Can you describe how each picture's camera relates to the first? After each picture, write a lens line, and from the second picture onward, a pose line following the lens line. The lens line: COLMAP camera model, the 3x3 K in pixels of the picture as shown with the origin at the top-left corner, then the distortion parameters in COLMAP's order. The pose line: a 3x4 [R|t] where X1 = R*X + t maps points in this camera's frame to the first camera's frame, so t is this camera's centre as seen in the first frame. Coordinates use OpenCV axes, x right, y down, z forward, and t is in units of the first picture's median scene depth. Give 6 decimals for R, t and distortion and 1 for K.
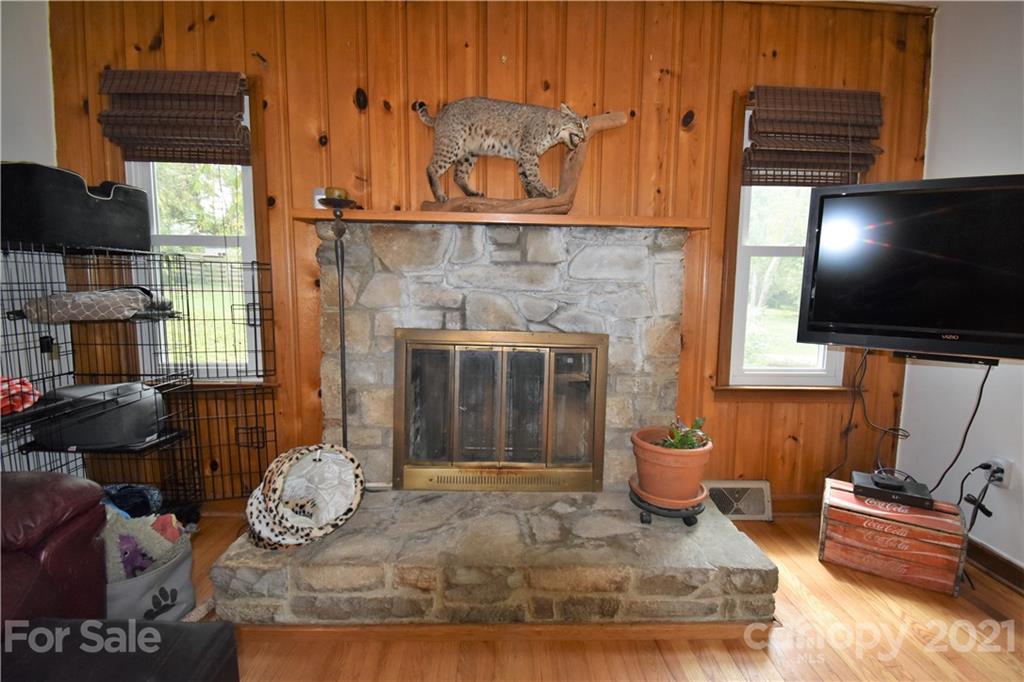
lens RADIAL K [[451.2, 0, 522.4], [0, 451.2, 339.3], [0, 0, 1]] dist [0.013119, -0.023688]
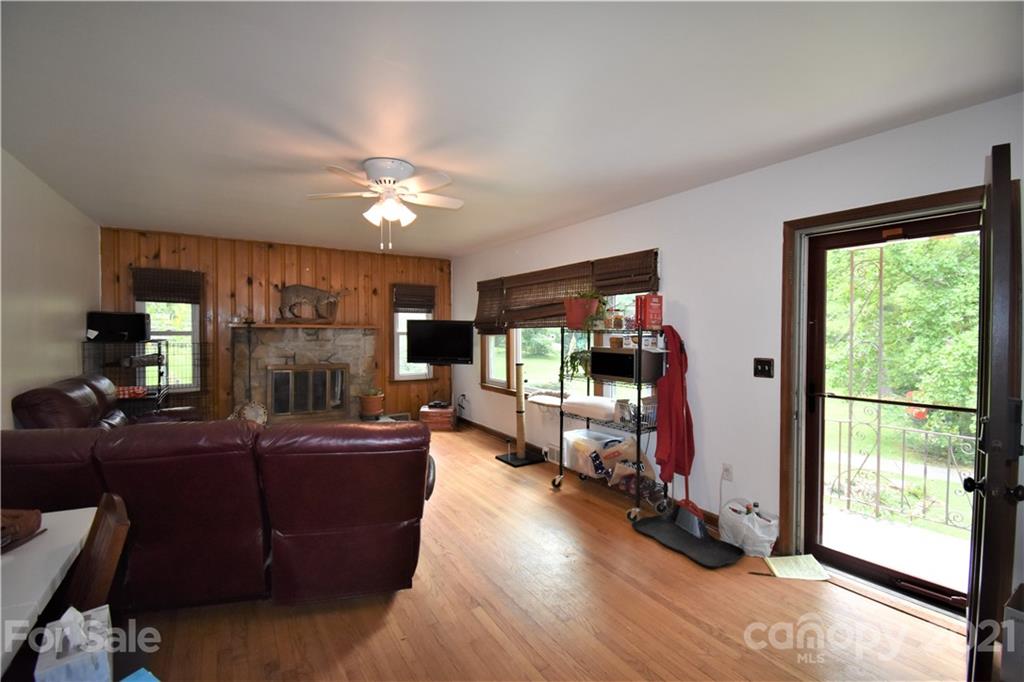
lens RADIAL K [[428.9, 0, 512.0], [0, 428.9, 341.0], [0, 0, 1]] dist [0.000372, -0.000021]
pose [[0.863983, -0.021596, 0.503058, -0.302564], [0.064809, 0.995539, -0.068568, 0.104073], [-0.499333, 0.091844, 0.861528, -1.979979]]
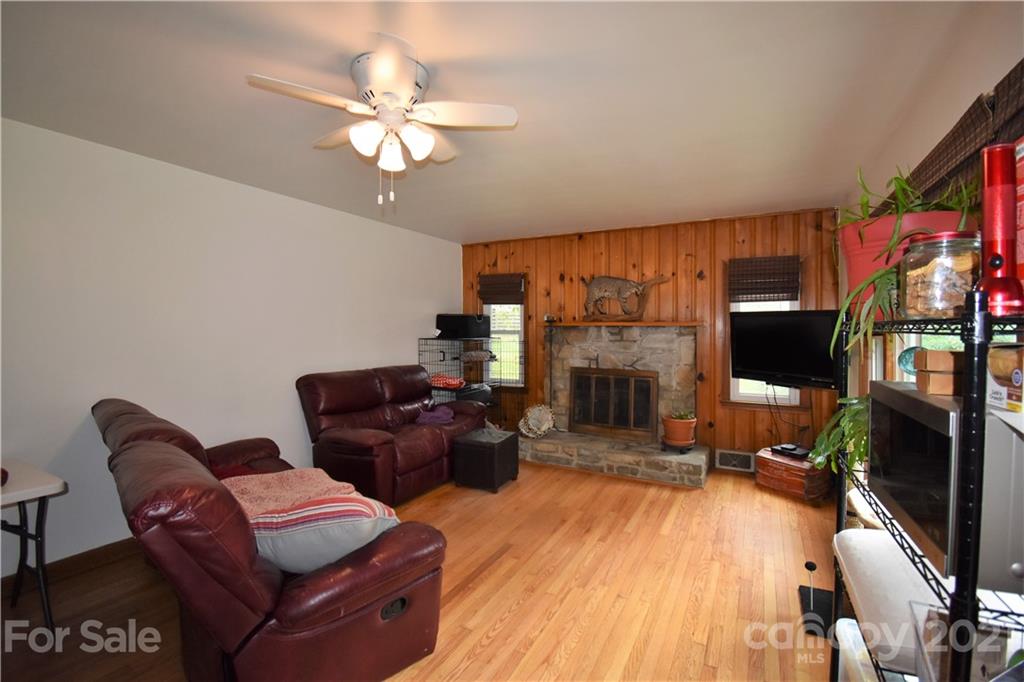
lens RADIAL K [[451.2, 0, 522.4], [0, 451.2, 339.3], [0, 0, 1]] dist [0.013119, -0.023688]
pose [[0.877620, -0.002113, -0.479352, 0.686142], [-0.042875, 0.995636, -0.082887, 0.043635], [0.477435, 0.093296, 0.873700, -1.339541]]
